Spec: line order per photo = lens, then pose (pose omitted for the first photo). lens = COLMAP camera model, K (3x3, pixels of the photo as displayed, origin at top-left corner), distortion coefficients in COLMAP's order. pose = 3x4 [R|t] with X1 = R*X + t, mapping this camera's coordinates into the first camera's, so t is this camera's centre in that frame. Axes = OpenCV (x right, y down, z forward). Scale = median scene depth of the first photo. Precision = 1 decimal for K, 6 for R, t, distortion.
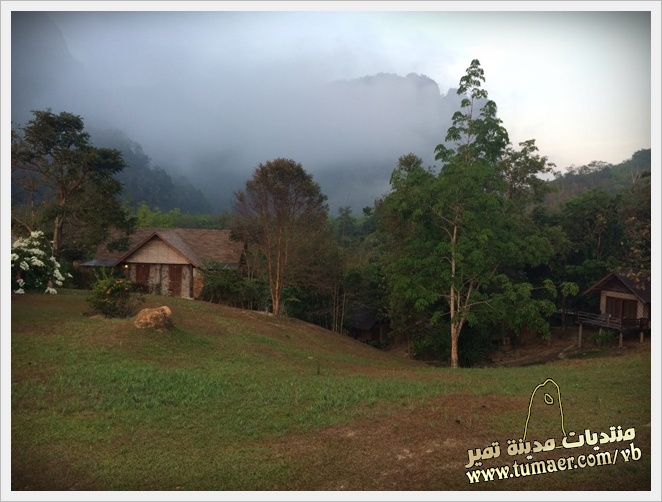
lens RADIAL K [[540.0, 0, 324.9], [0, 540.0, 248.6], [0, 0, 1]] dist [0.085526, -0.119390]
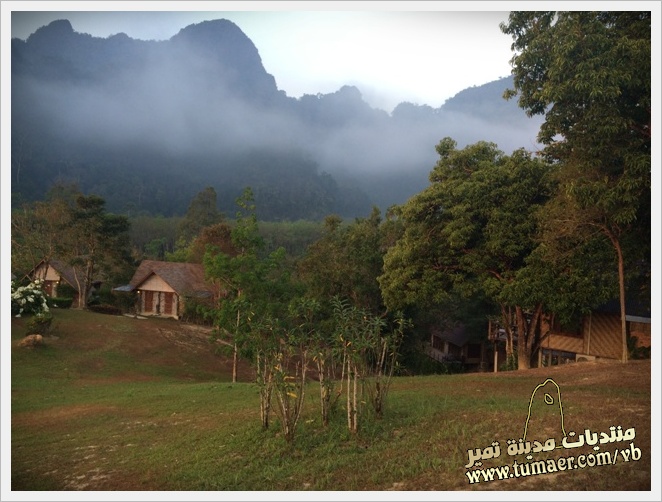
lens RADIAL K [[540.0, 0, 325.9], [0, 540.0, 250.0], [0, 0, 1]] dist [0.085526, -0.119390]
pose [[0.947185, 0.027777, -0.319482, 0.583830], [-0.025303, 0.999609, 0.011892, -0.110986], [0.319687, -0.003180, 0.947518, -0.236655]]
